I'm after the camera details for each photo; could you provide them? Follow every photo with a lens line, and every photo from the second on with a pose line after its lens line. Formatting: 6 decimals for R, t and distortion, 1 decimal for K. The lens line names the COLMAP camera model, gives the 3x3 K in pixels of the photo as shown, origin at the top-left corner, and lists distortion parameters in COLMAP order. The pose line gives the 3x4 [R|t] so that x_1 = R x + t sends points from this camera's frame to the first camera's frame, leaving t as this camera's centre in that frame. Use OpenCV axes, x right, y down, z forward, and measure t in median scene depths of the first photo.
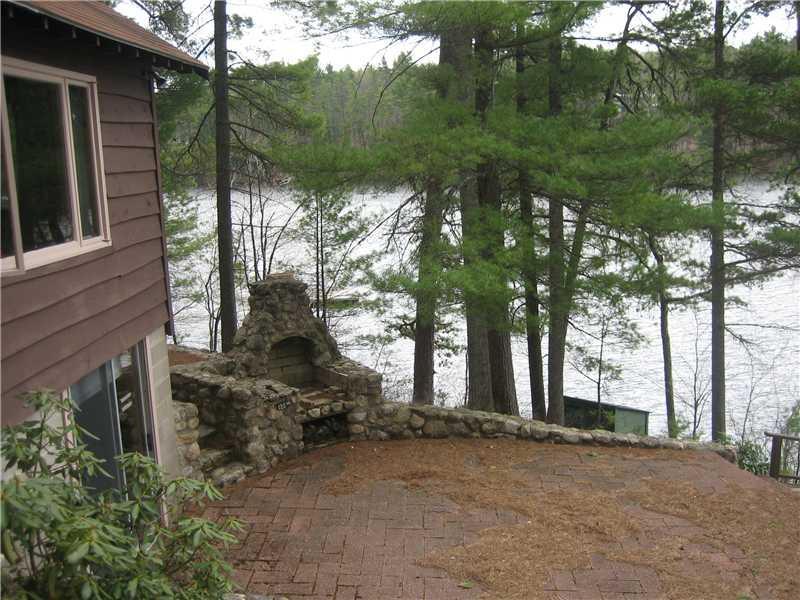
lens RADIAL K [[842.1, 0, 400.0], [0, 842.1, 300.0], [0, 0, 1]] dist [-0.145540, 0.192363]
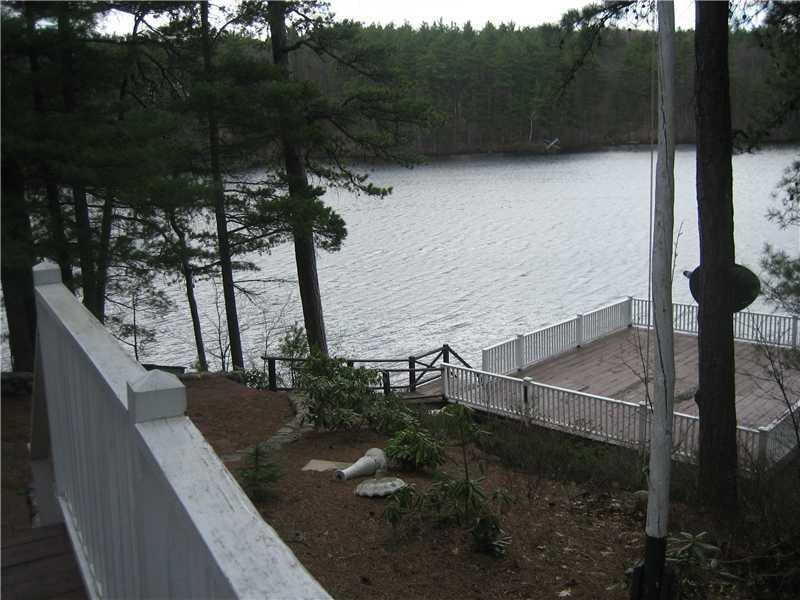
lens RADIAL K [[842.1, 0, 400.0], [0, 842.1, 300.0], [0, 0, 1]] dist [-0.145540, 0.192363]
pose [[0.862414, -0.101471, 0.495929, -0.006582], [0.095720, 0.994718, 0.037072, 0.029512], [-0.497071, 0.015499, 0.867571, -0.164240]]
